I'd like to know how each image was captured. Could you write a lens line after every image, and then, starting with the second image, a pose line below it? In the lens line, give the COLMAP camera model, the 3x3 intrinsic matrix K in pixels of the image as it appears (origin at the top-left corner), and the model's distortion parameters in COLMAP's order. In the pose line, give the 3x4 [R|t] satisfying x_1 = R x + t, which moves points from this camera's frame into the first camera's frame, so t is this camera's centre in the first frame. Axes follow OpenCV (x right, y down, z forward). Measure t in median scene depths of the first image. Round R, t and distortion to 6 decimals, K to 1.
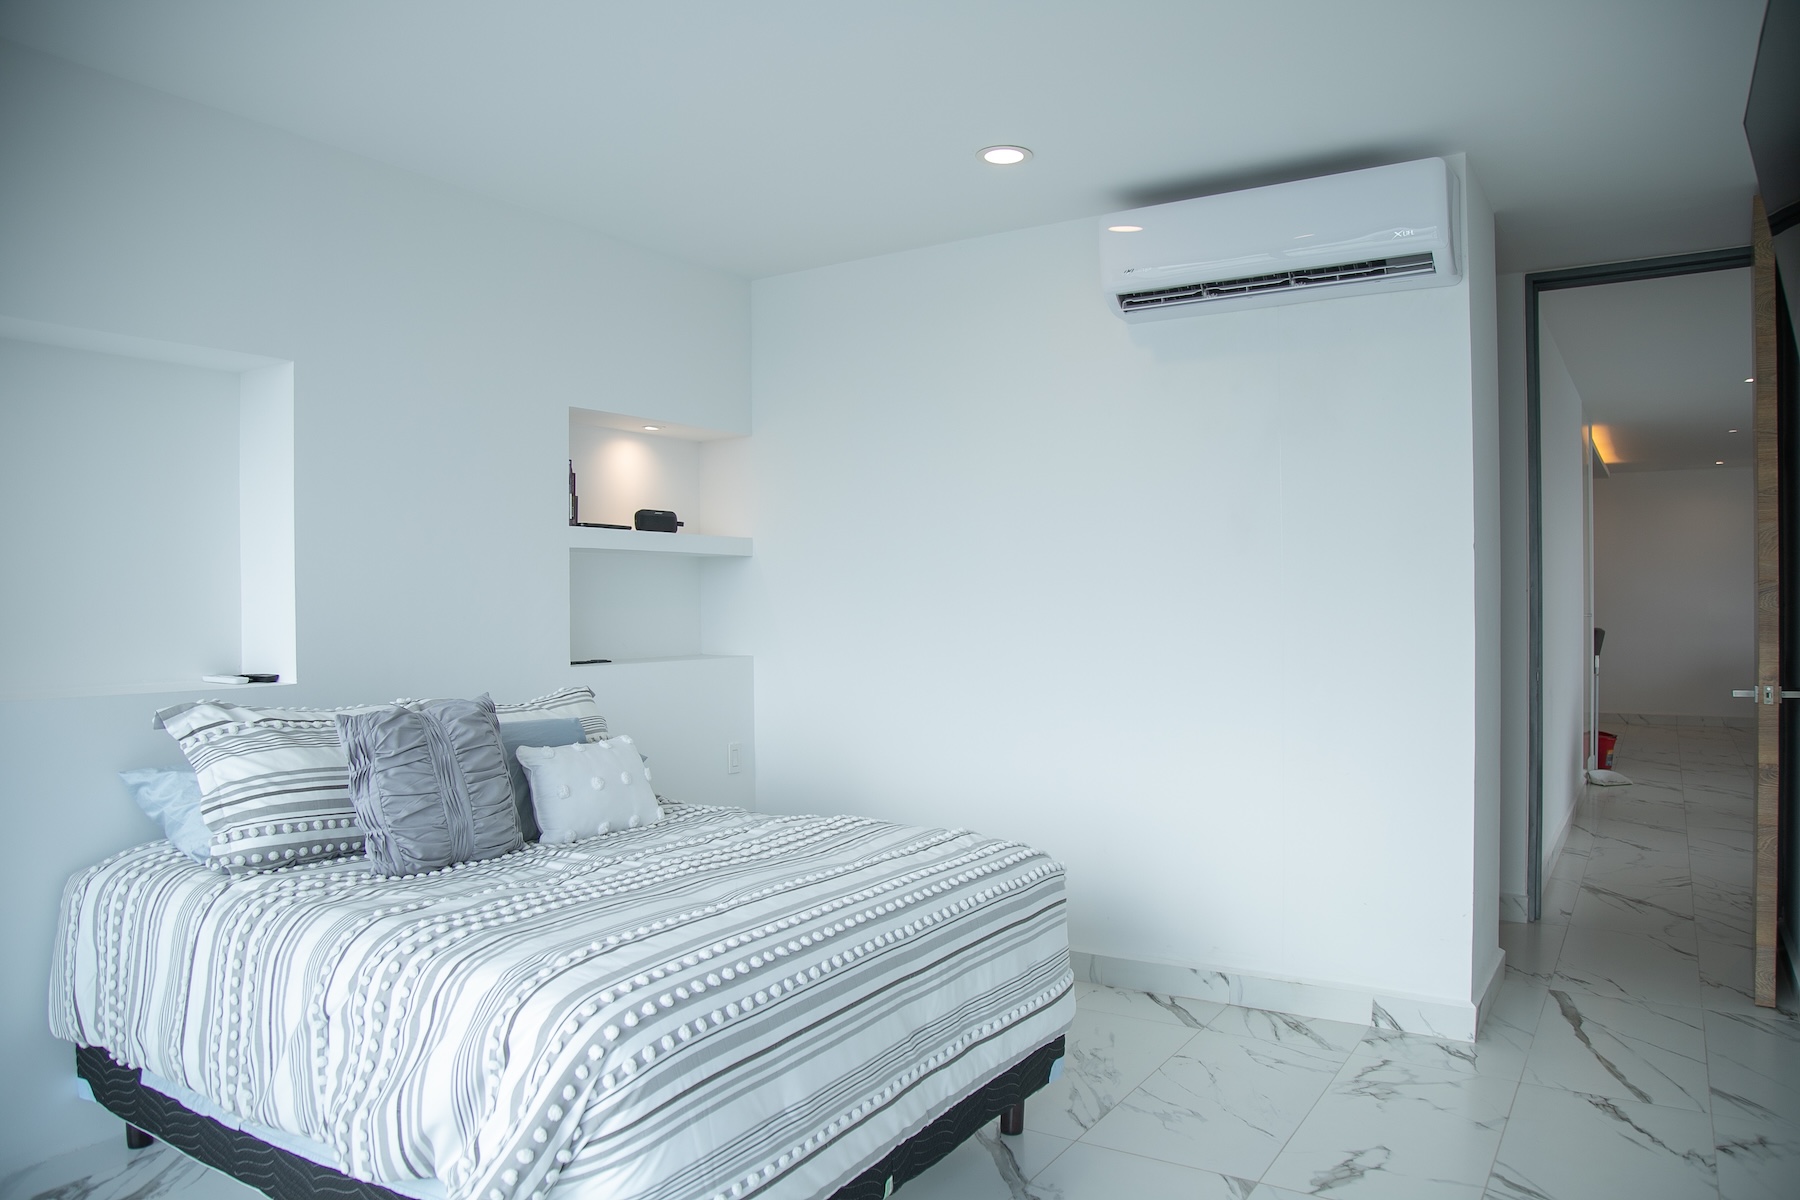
lens RADIAL K [[1248.8, 0, 900.0], [0, 1248.8, 604.4], [0, 0, 1]] dist [-0.117560, 0.073167]
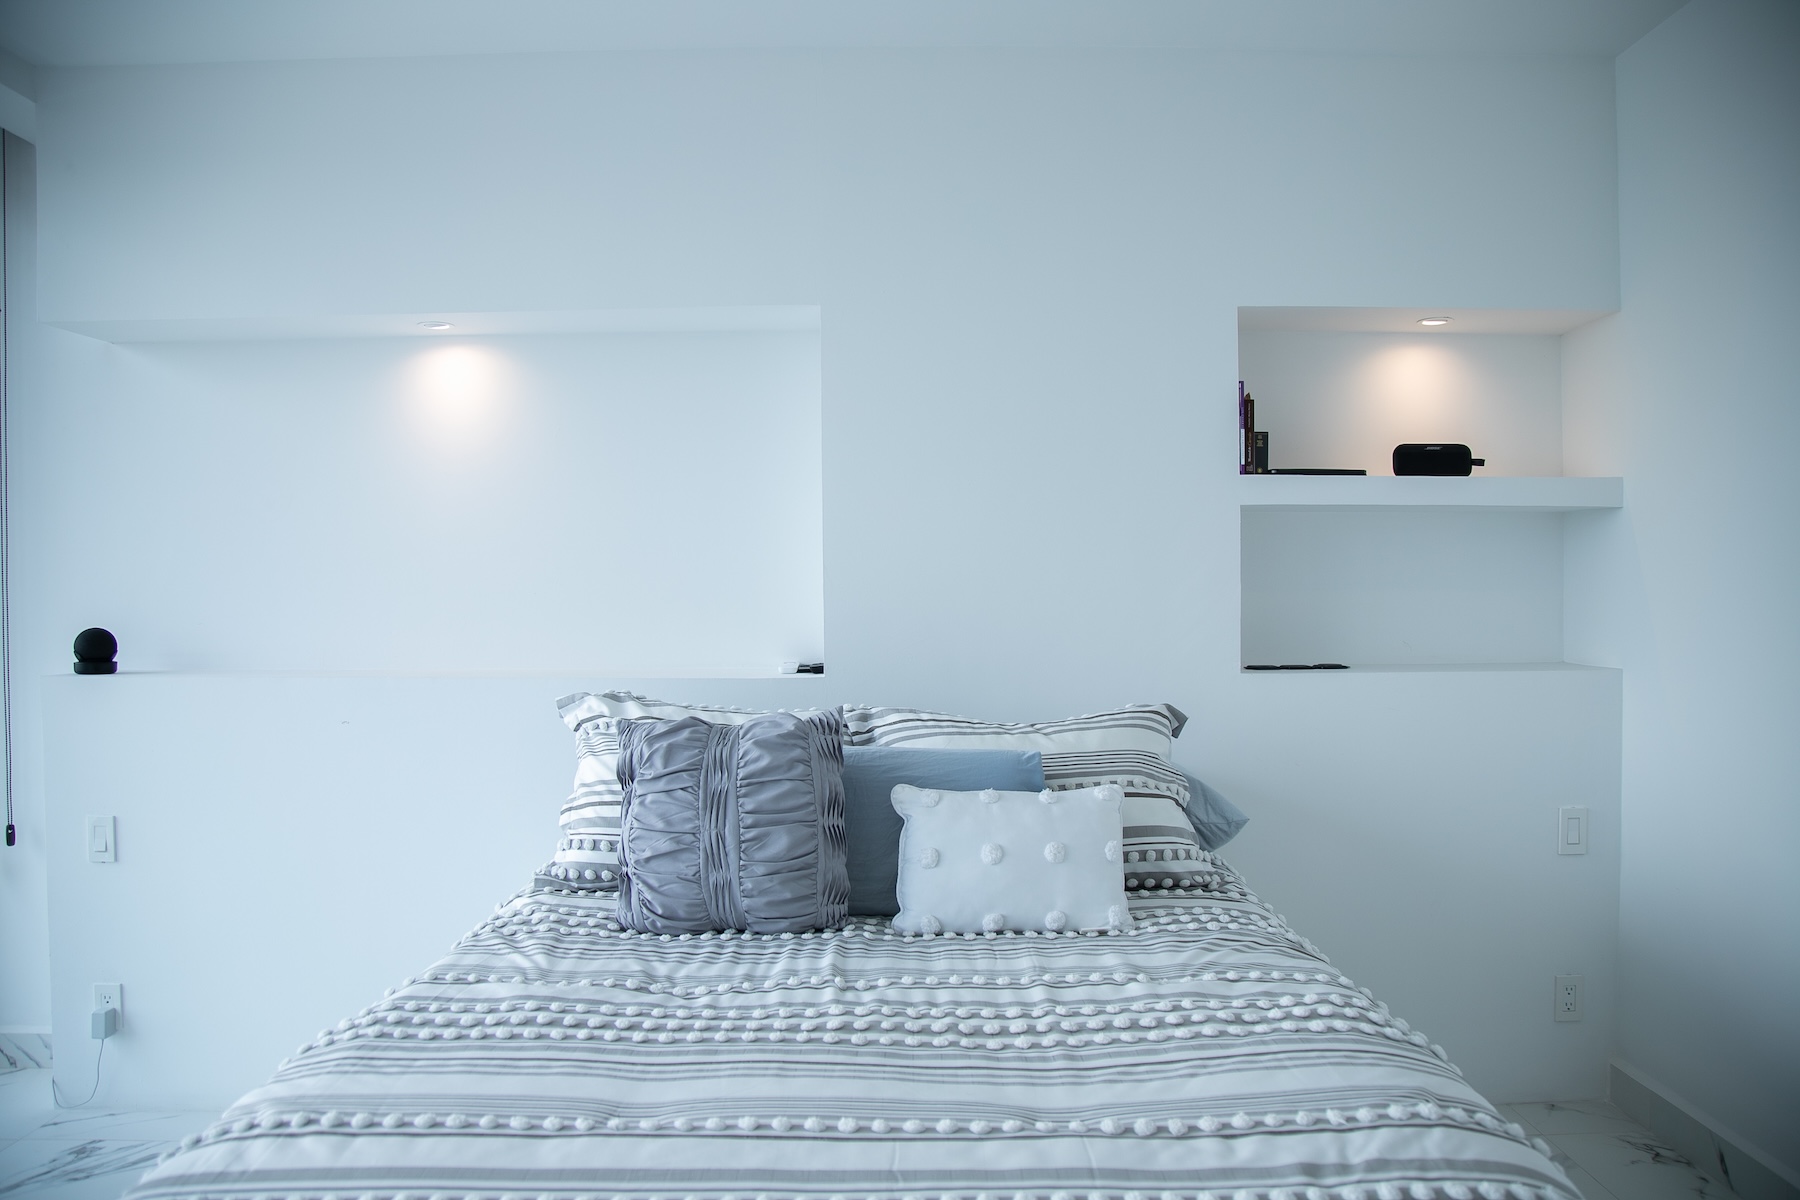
lens RADIAL K [[1243.4, 0, 897.2], [0, 1243.4, 605.1], [0, 0, 1]] dist [-0.115931, 0.071624]
pose [[0.543602, 0.016581, -0.839179, 0.321680], [-0.000326, 0.999809, 0.019543, -0.003566], [0.839343, -0.010350, 0.543504, 0.665399]]
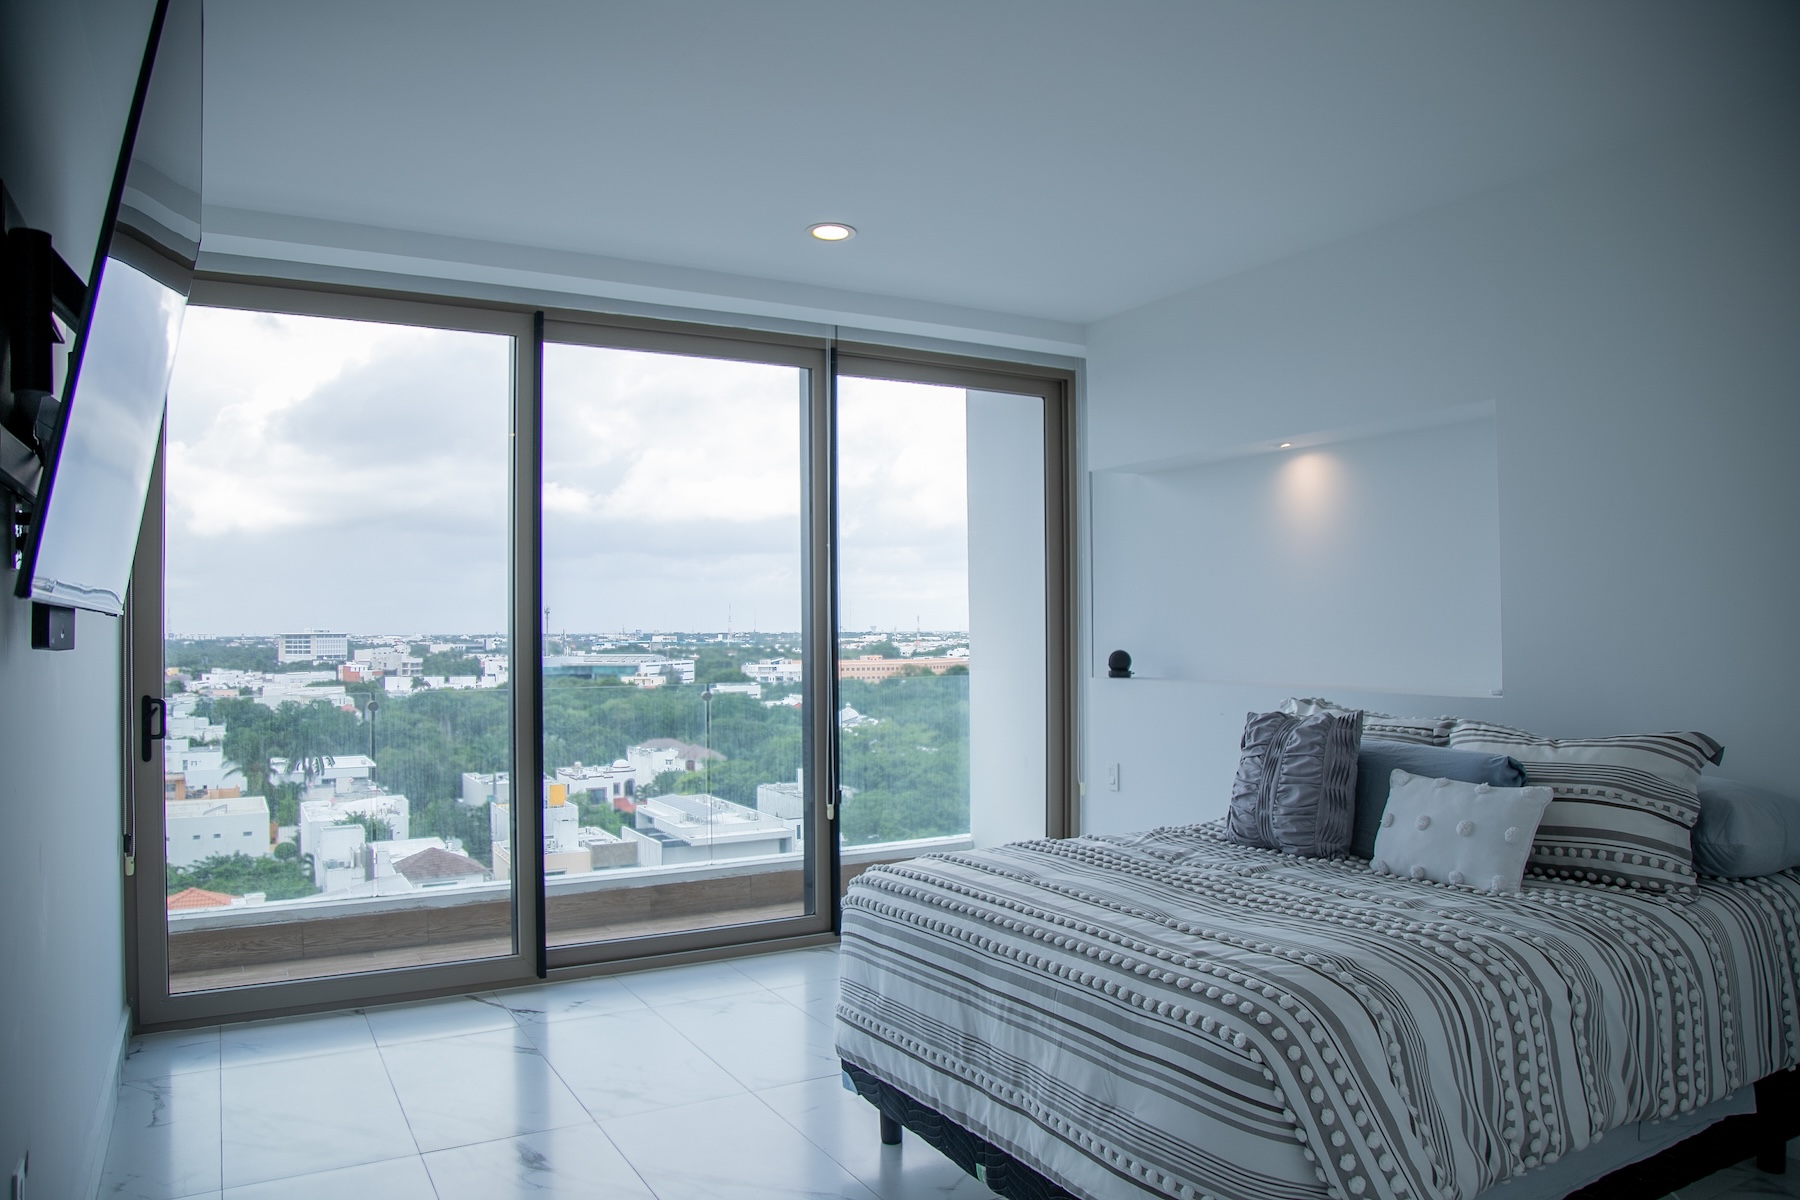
lens RADIAL K [[1243.4, 0, 897.2], [0, 1243.4, 605.1], [0, 0, 1]] dist [-0.115931, 0.071624]
pose [[-0.463082, -0.007302, -0.886285, 0.819179], [0.007884, 0.999893, -0.012358, -0.008886], [0.886280, -0.012710, -0.462975, 1.202271]]
